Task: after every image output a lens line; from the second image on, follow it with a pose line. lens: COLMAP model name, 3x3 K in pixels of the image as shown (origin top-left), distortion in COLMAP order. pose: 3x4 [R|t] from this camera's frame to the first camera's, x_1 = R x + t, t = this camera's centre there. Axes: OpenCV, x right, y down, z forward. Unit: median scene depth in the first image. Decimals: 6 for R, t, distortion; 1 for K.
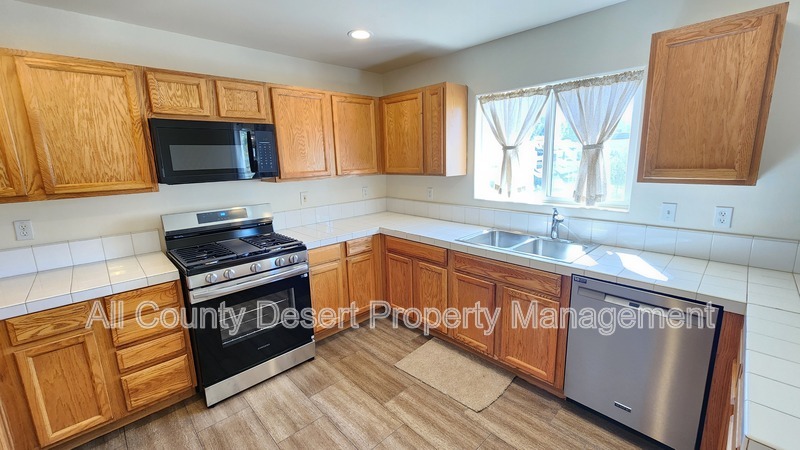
lens RADIAL K [[326.5, 0, 400.0], [0, 326.5, 225.0], [0, 0, 1]] dist [0.000151, 0.000143]
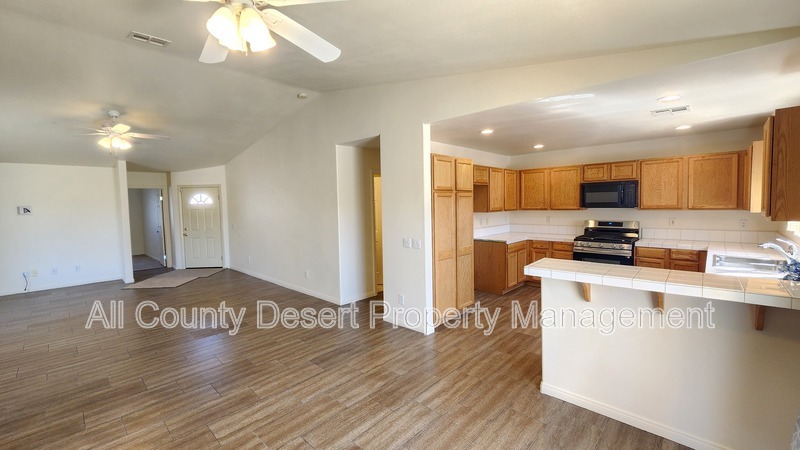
lens RADIAL K [[326.5, 0, 400.0], [0, 326.5, 225.0], [0, 0, 1]] dist [0.000151, 0.000143]
pose [[0.045486, 0.094926, -0.994445, 1.719931], [-0.183354, 0.979357, 0.085099, 0.054291], [0.981994, 0.178464, 0.061952, -0.536131]]
